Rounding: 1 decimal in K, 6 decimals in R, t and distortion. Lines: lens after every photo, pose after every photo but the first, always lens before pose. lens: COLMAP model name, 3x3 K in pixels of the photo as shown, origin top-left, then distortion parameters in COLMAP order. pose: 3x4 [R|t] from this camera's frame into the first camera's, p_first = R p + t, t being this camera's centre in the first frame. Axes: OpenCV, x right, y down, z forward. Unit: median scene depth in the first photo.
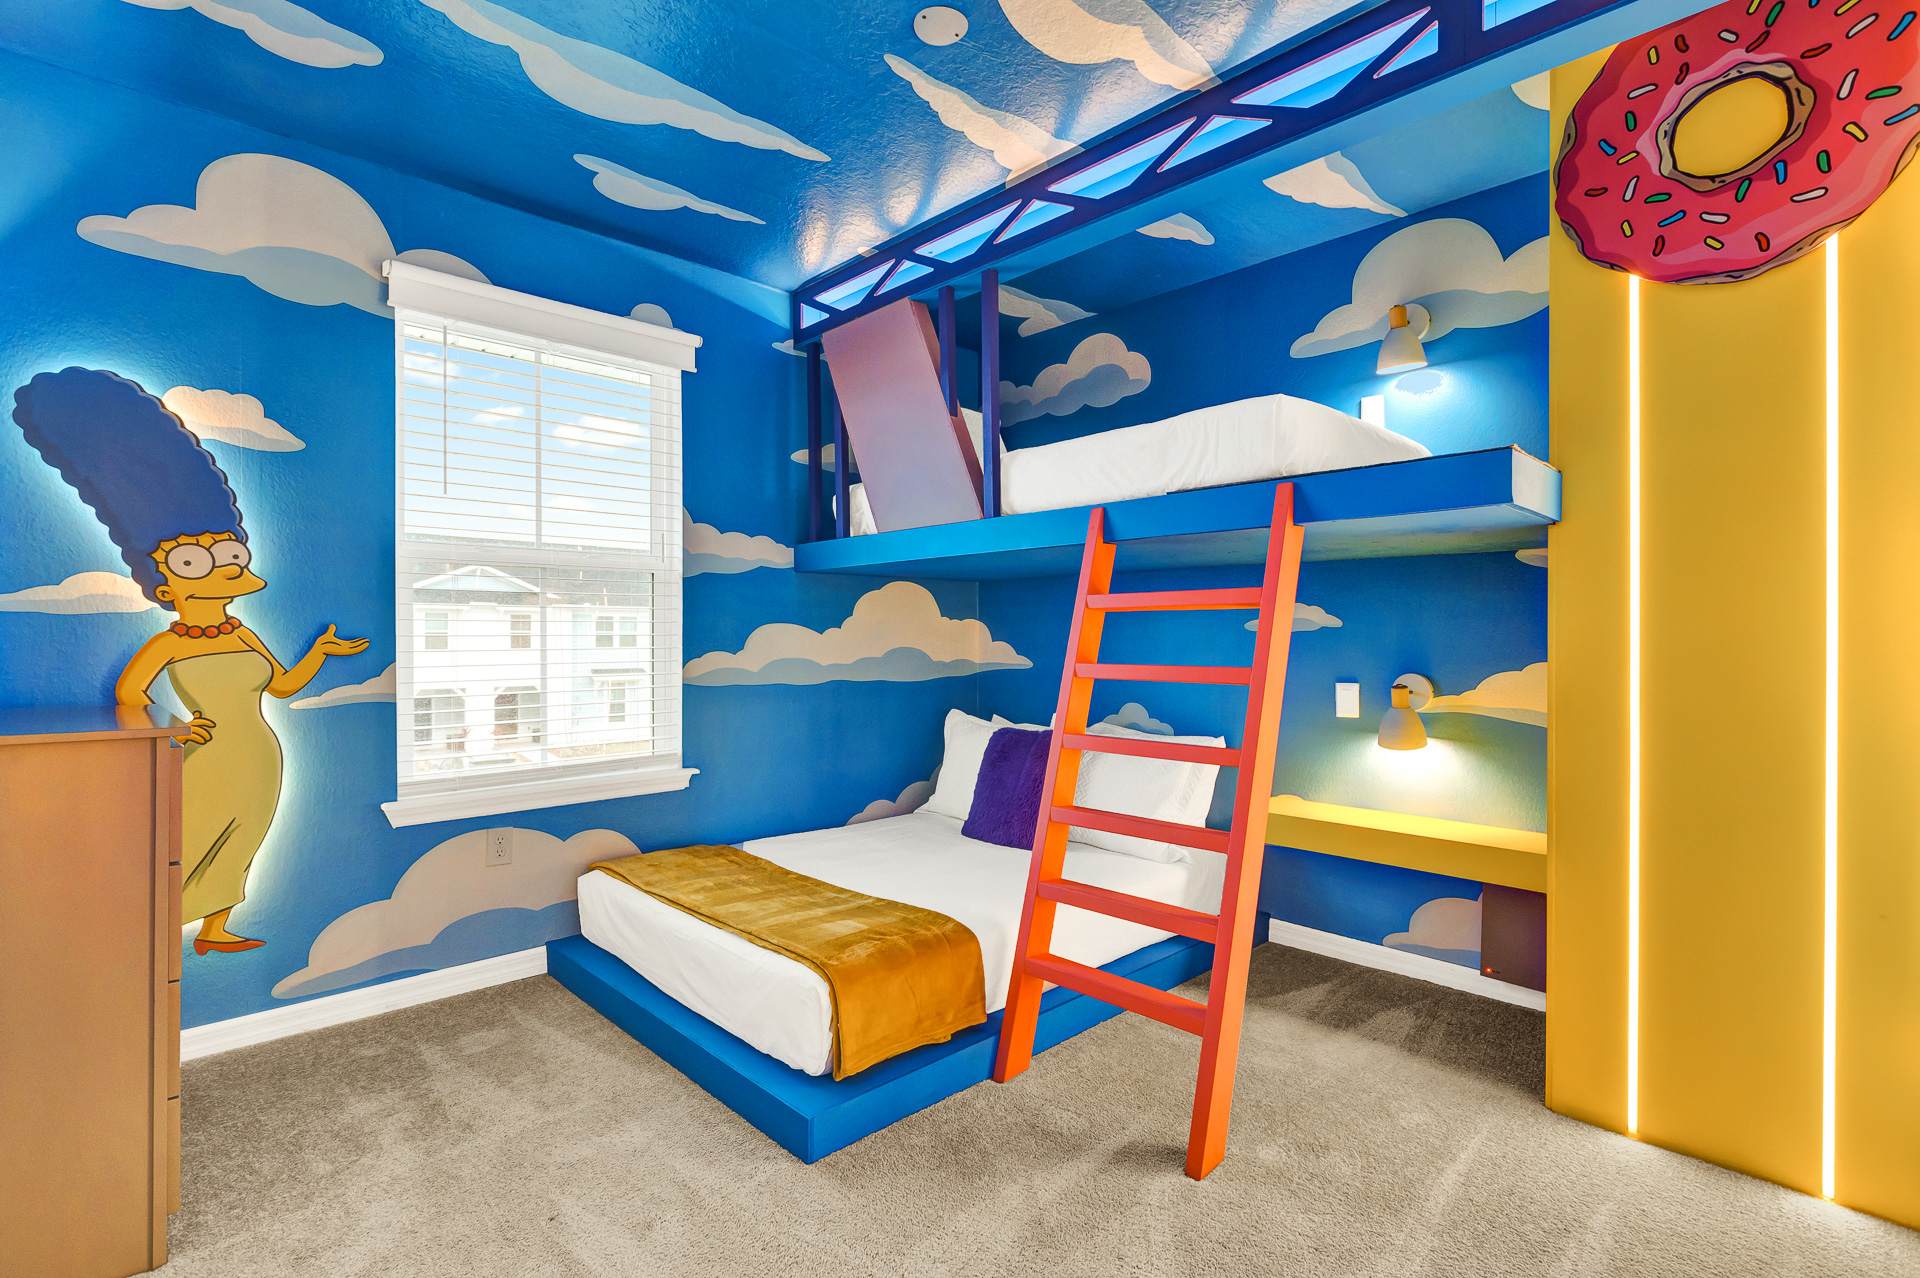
lens RADIAL K [[911.3, 0, 959.2], [0, 911.3, 639.1], [0, 0, 1]] dist [-0.004331, -0.000024]
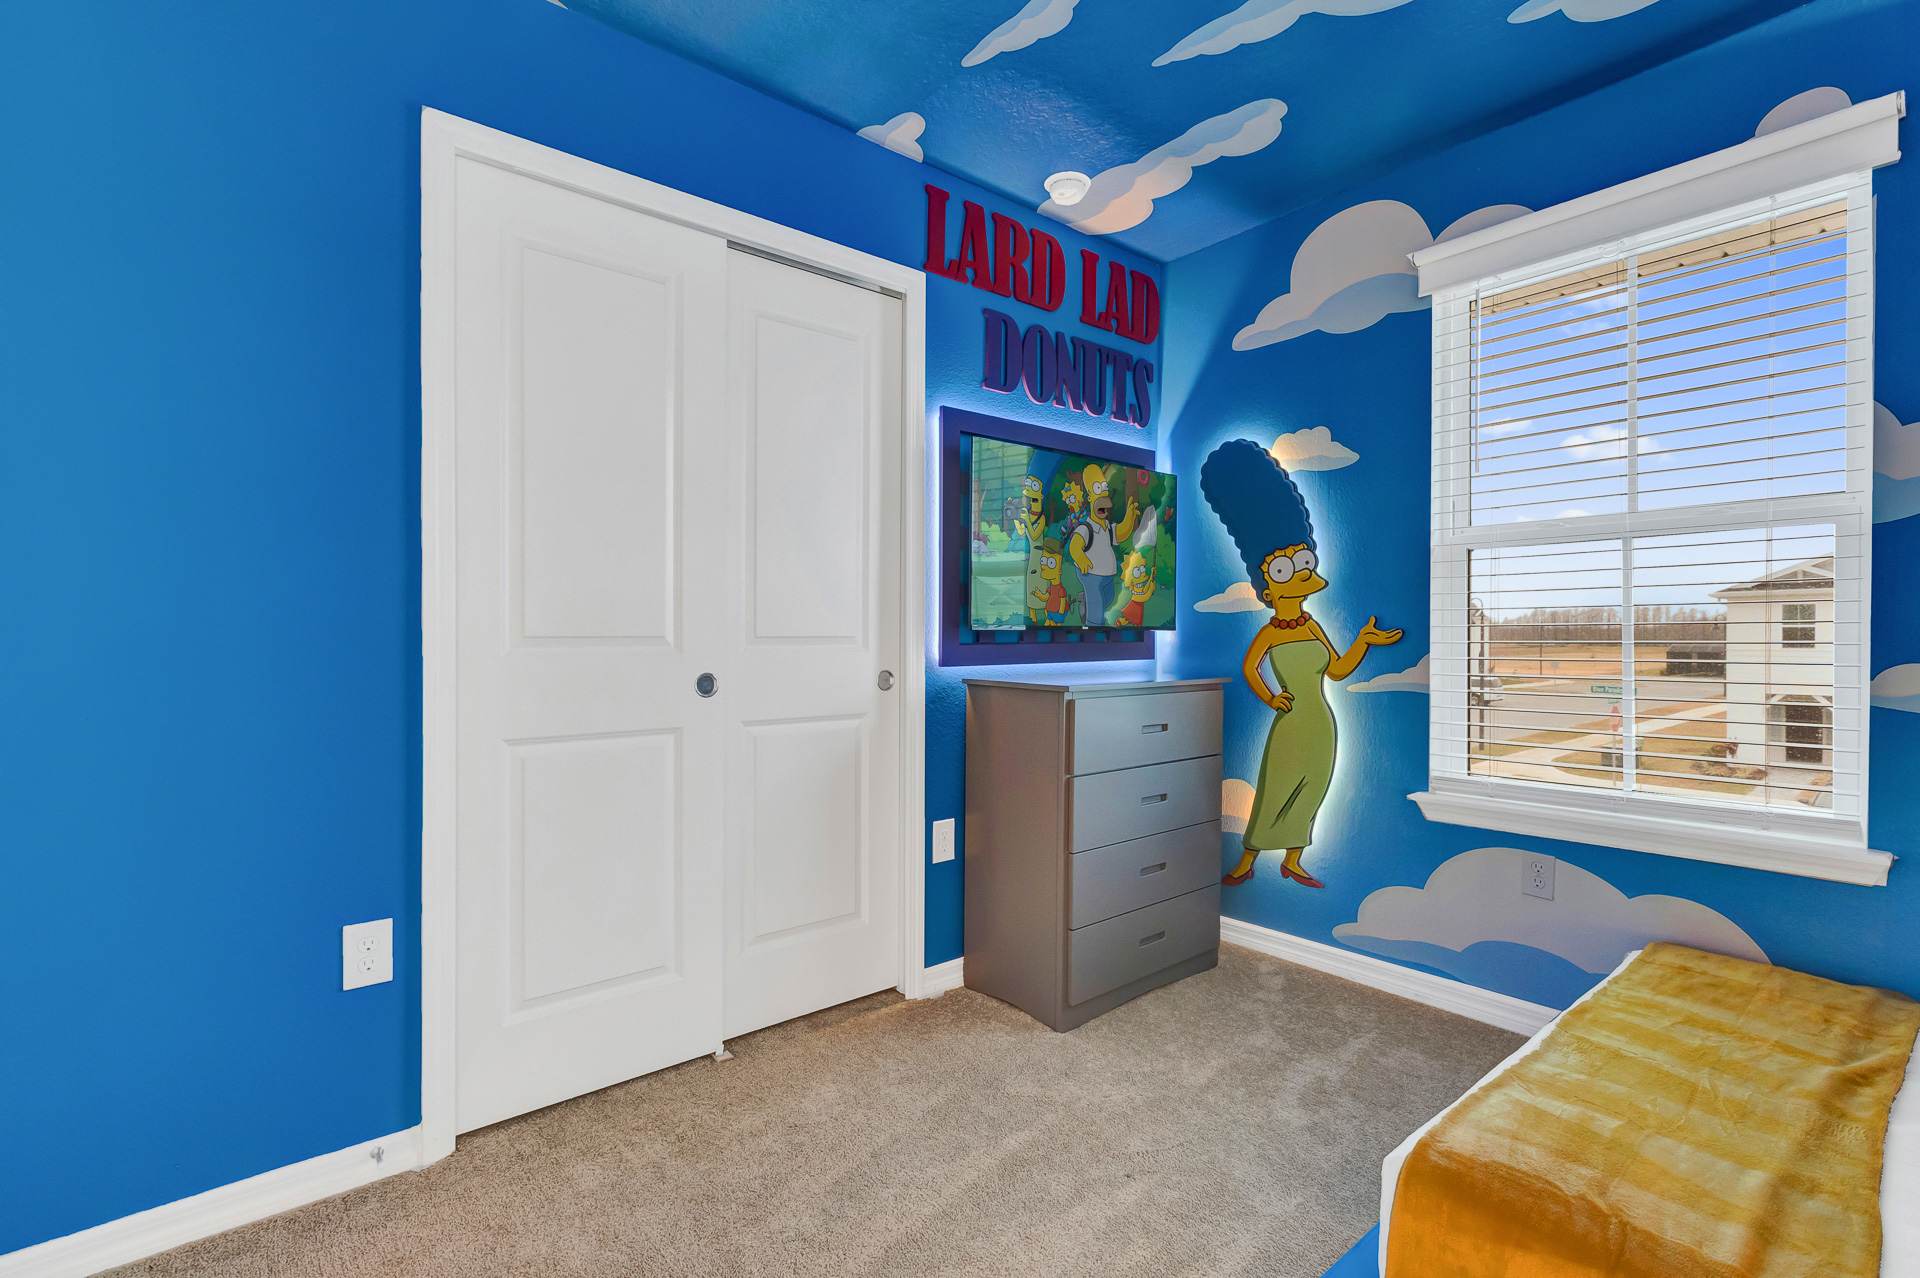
lens RADIAL K [[865.5, 0, 959.1], [0, 865.5, 637.1], [0, 0, 1]] dist [0.003830, -0.000810]
pose [[-0.075648, 0.006284, -0.997115, 0.397074], [-0.000759, 0.999979, 0.006359, 0.002587], [0.997134, 0.001238, -0.075642, 0.613388]]
